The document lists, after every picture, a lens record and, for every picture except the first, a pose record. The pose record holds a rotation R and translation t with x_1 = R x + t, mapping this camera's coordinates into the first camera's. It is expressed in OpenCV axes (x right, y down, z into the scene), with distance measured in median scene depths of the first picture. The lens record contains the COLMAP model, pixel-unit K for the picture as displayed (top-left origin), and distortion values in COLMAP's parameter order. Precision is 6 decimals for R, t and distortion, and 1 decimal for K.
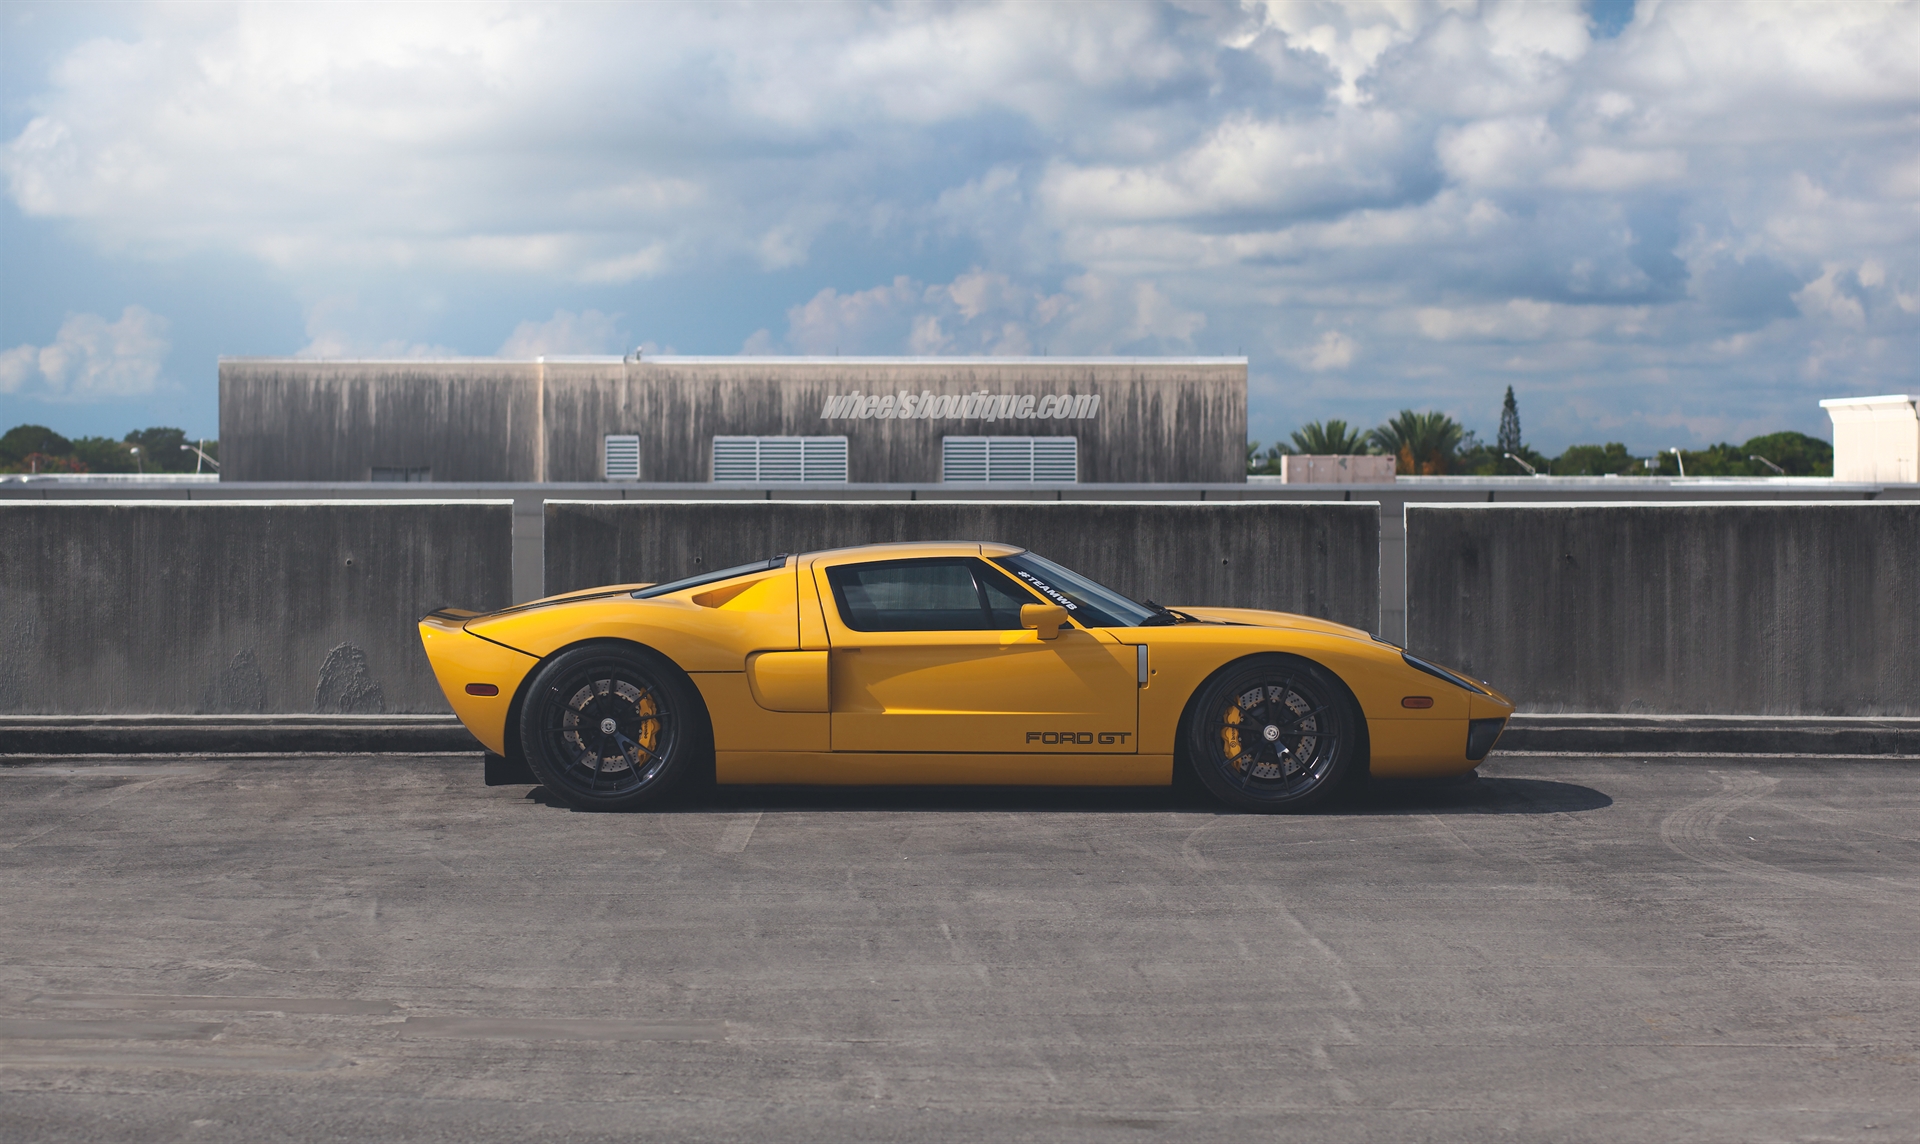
lens RADIAL K [[4772.6, 0, 959.5], [0, 4772.6, 574.5], [0, 0, 1]] dist [-0.105617, 0.000000]
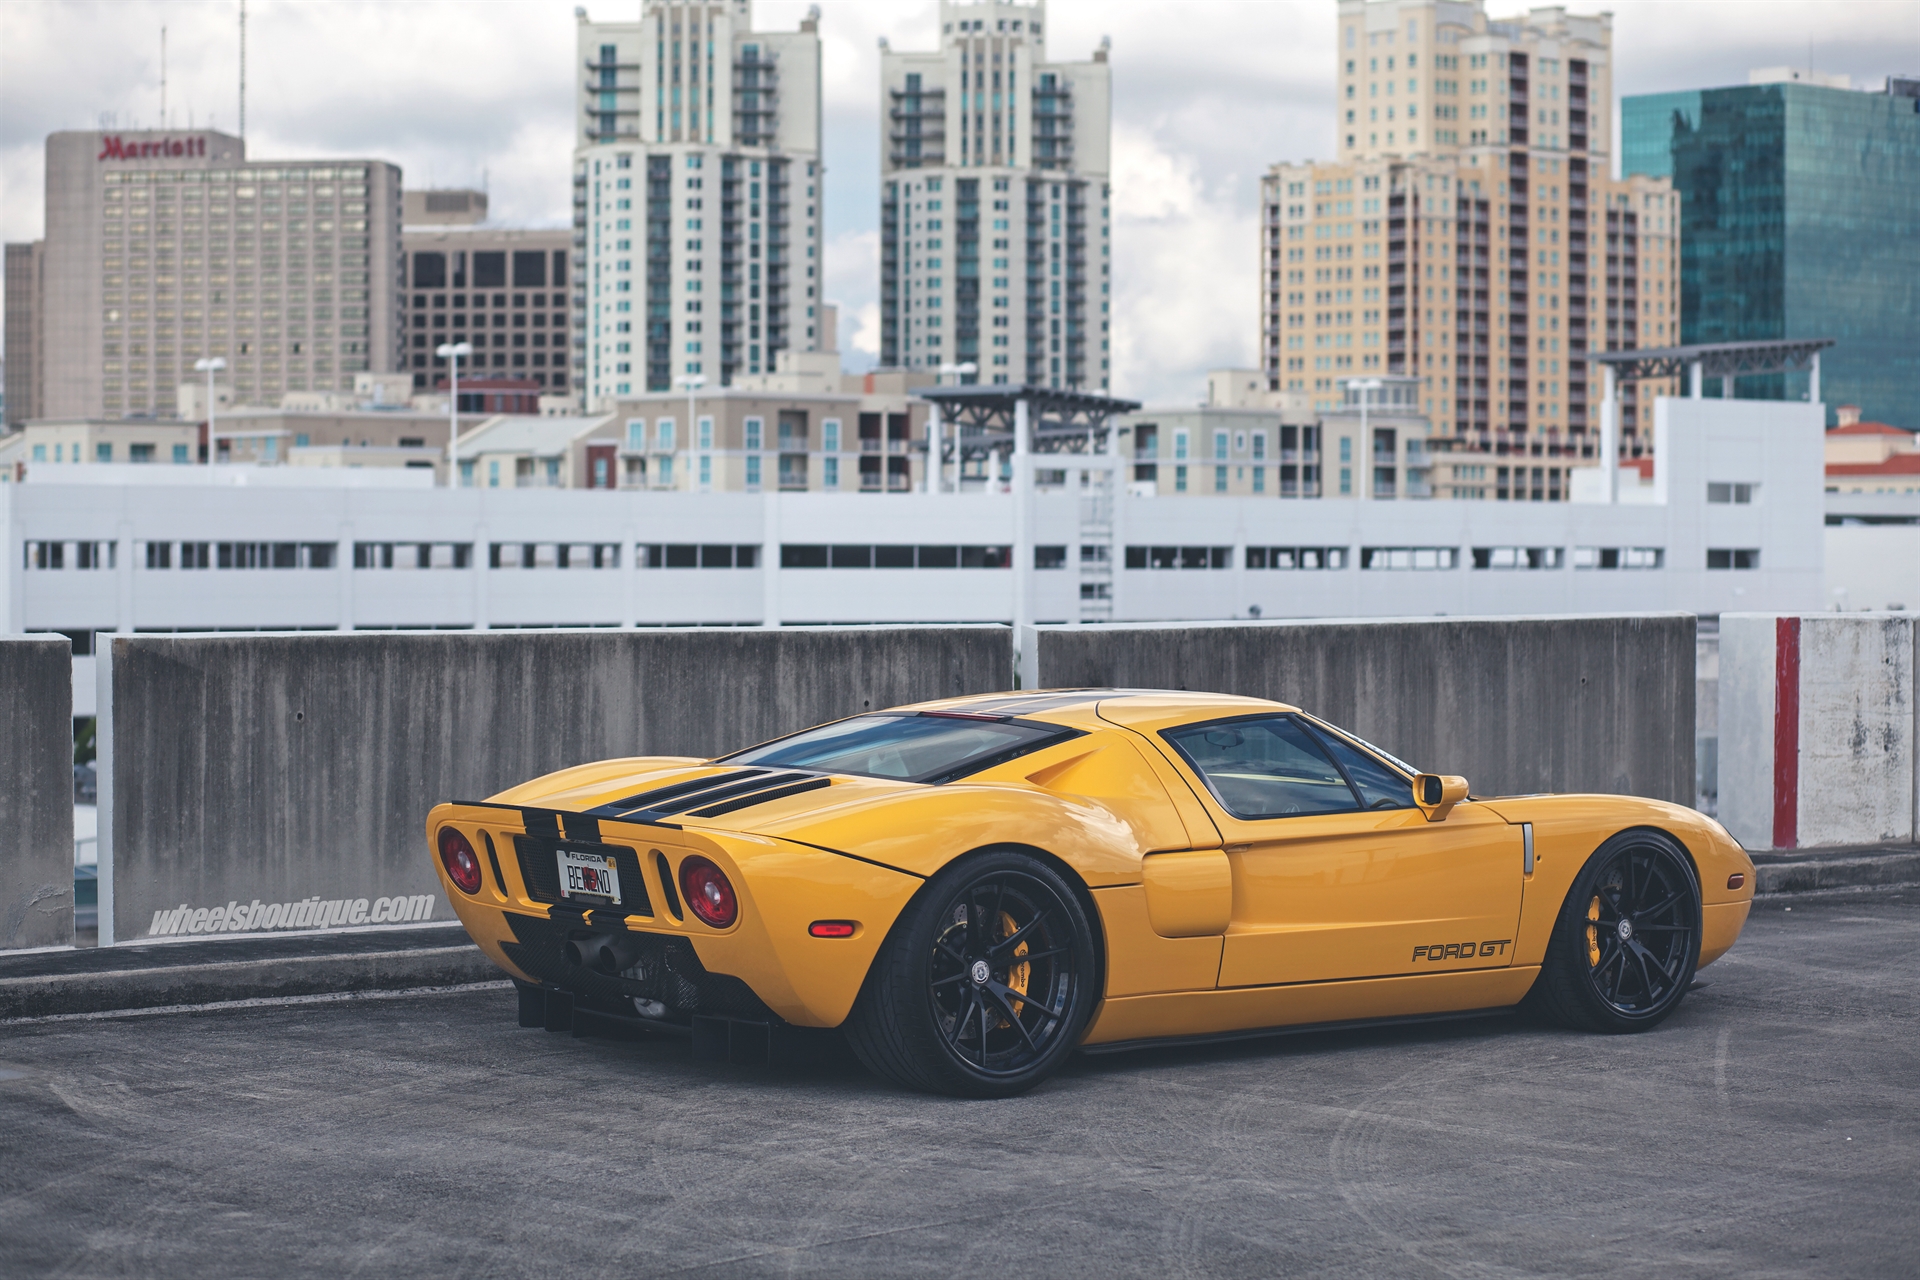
lens RADIAL K [[4504.9, 0, 961.9], [0, 4504.9, 637.2], [0, 0, 1]] dist [-0.066452, 0.000000]
pose [[0.762743, -0.011506, 0.646599, -0.492287], [0.012893, 0.999914, 0.002584, -0.018048], [-0.646573, 0.006366, 0.762826, 0.505559]]
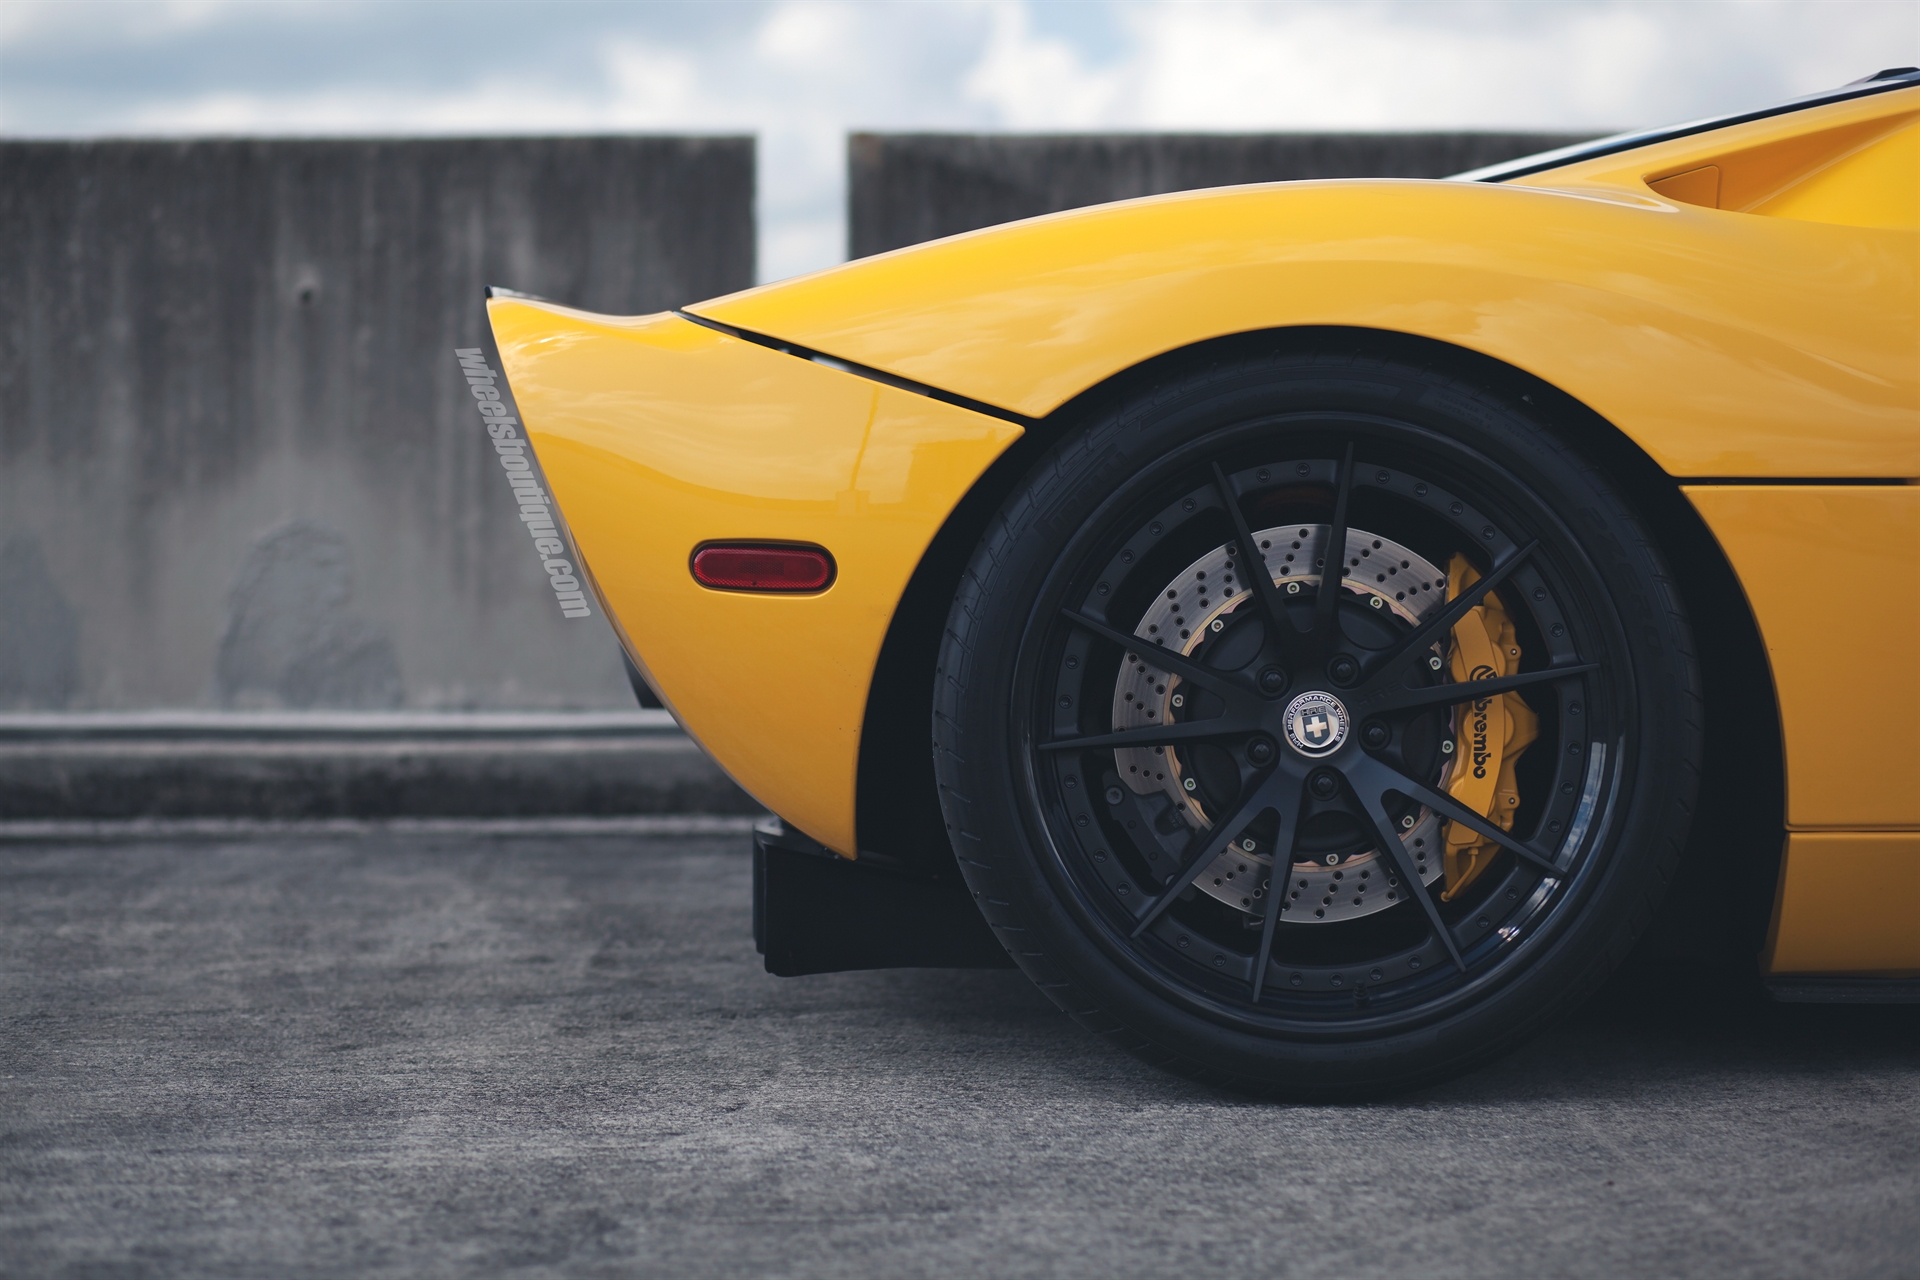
lens RADIAL K [[4504.9, 0, 959.7], [0, 4504.9, 637.1], [0, 0, 1]] dist [-0.066452, 0.000000]
pose [[0.999899, -0.001426, -0.014153, -0.087337], [0.001463, 0.999995, 0.002622, 0.026876], [0.014150, -0.002642, 0.999896, 0.781270]]
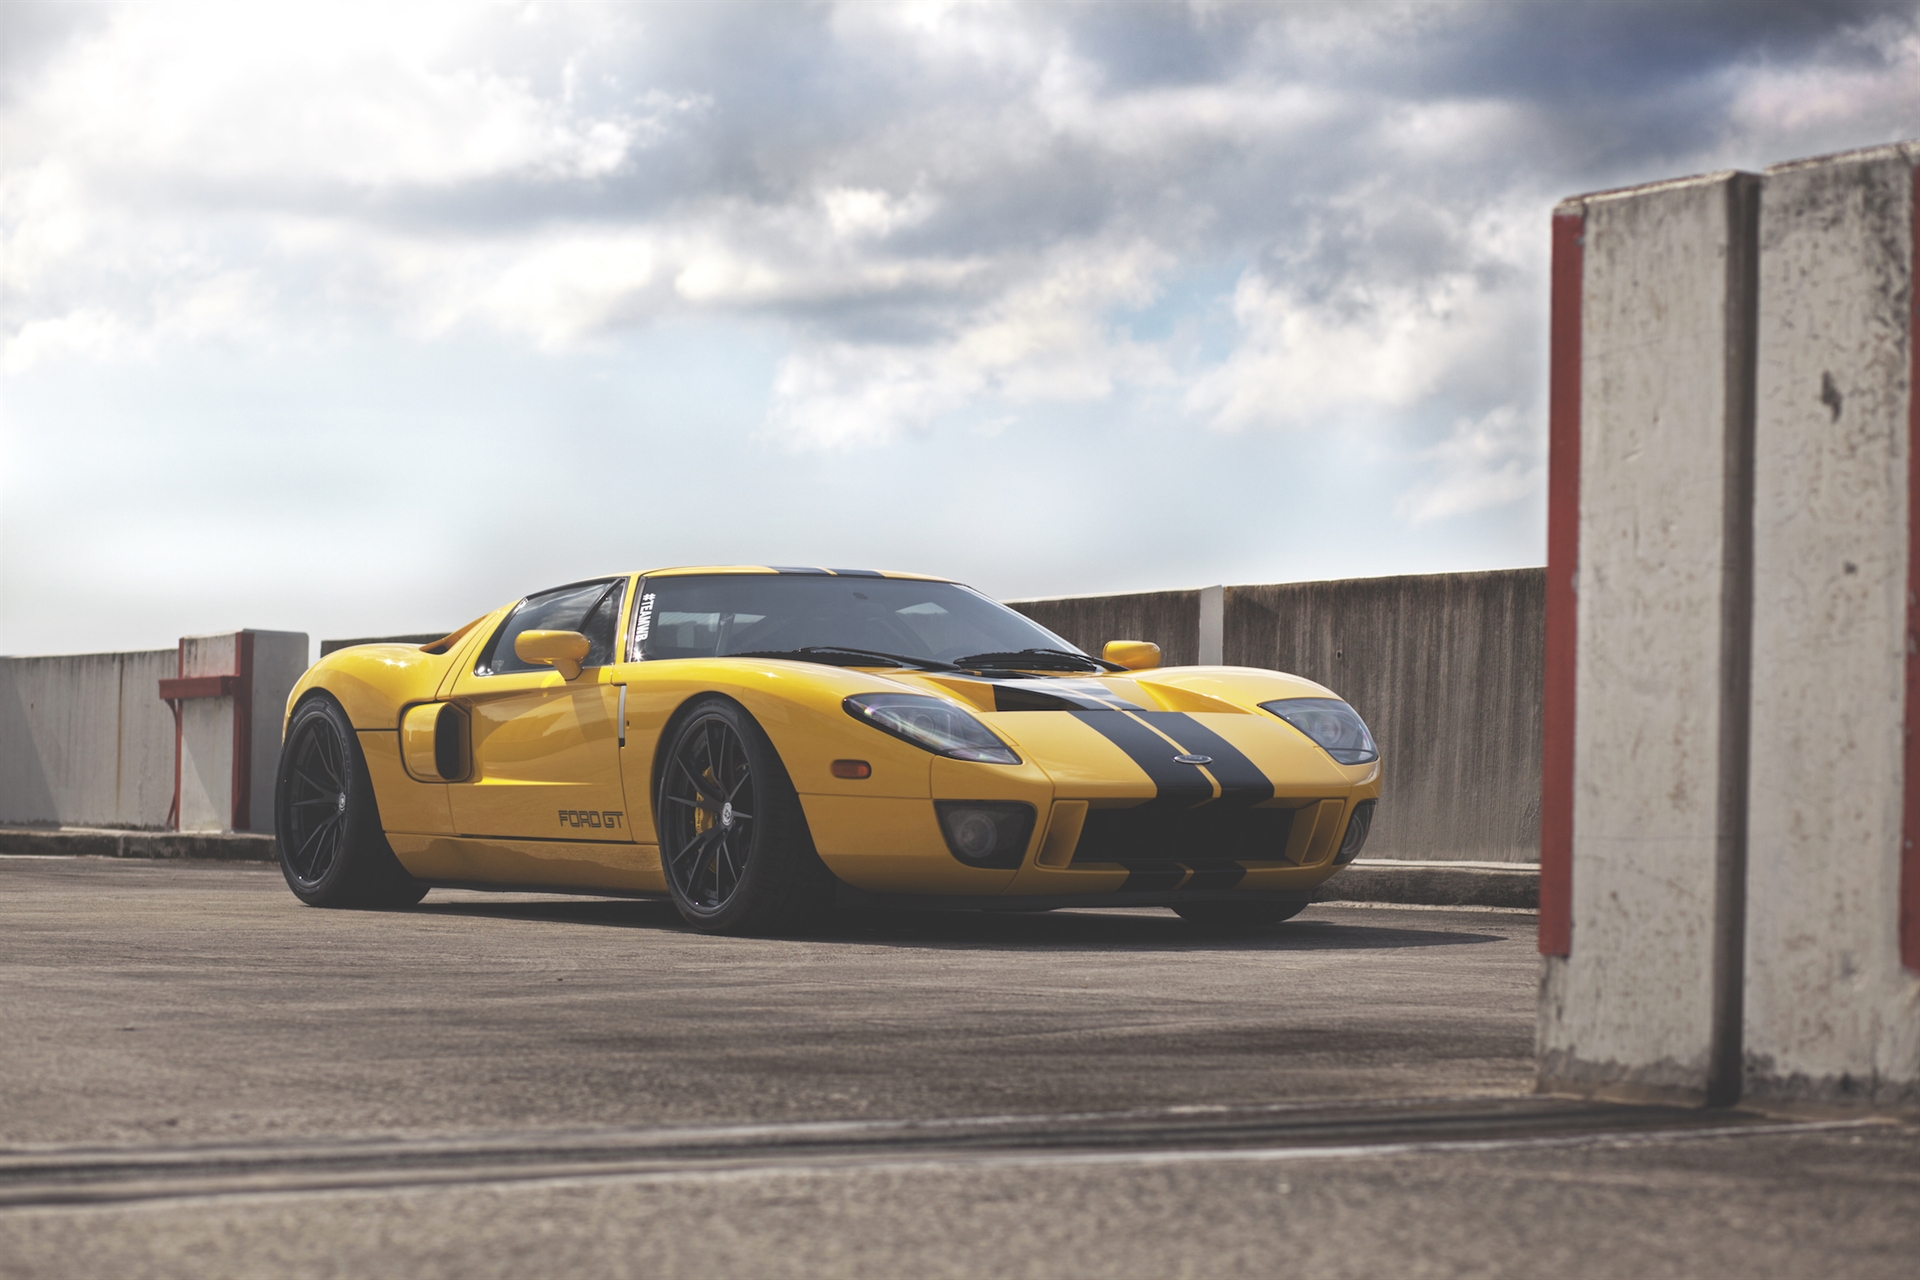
lens RADIAL K [[4504.9, 0, 959.5], [0, 4504.9, 640.6], [0, 0, 1]] dist [-0.066452, 0.000000]
pose [[0.502394, -0.028749, -0.864161, 0.629999], [-0.034733, 0.997969, -0.053393, 0.041444], [0.863941, 0.056839, 0.500376, 0.706561]]
